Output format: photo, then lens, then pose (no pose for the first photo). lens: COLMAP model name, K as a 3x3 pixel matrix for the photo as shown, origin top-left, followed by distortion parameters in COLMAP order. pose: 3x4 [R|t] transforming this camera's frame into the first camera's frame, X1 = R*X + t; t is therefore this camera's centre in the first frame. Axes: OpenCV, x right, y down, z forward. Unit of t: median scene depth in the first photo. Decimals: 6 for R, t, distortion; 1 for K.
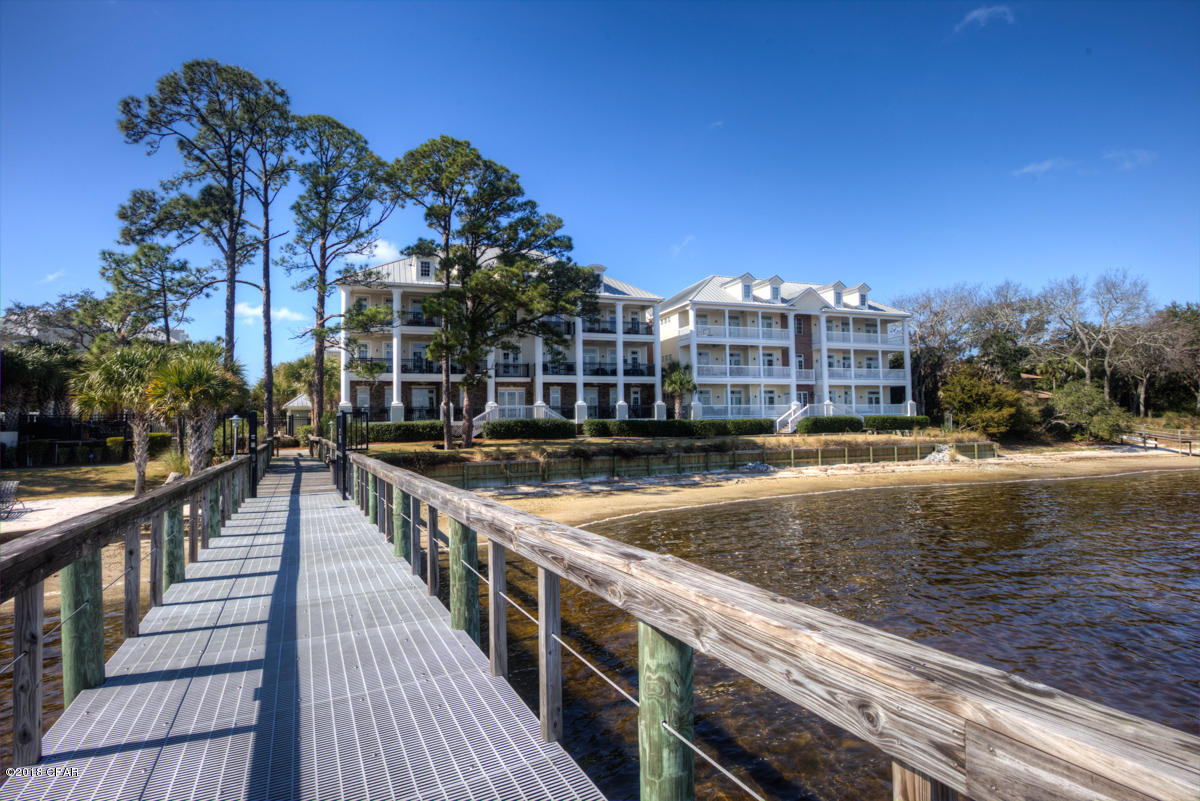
lens RADIAL K [[581.3, 0, 598.4], [0, 581.3, 400.0], [0, 0, 1]] dist [-0.022834, 0.000843]
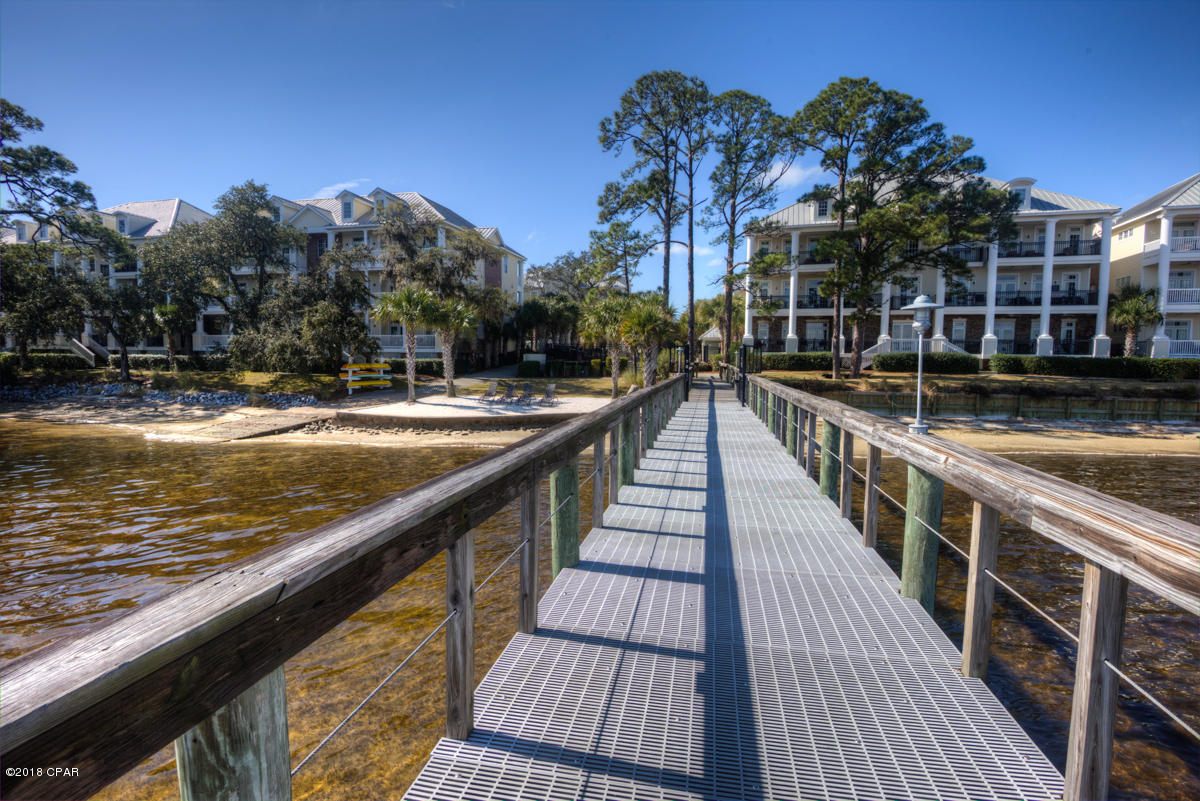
lens RADIAL K [[581.3, 0, 598.4], [0, 581.3, 400.0], [0, 0, 1]] dist [-0.022834, 0.000843]
pose [[0.786100, 0.070478, -0.614069, 0.059061], [0.003652, 0.992931, 0.118636, -0.006251], [0.618089, -0.095502, 0.780285, -0.125952]]
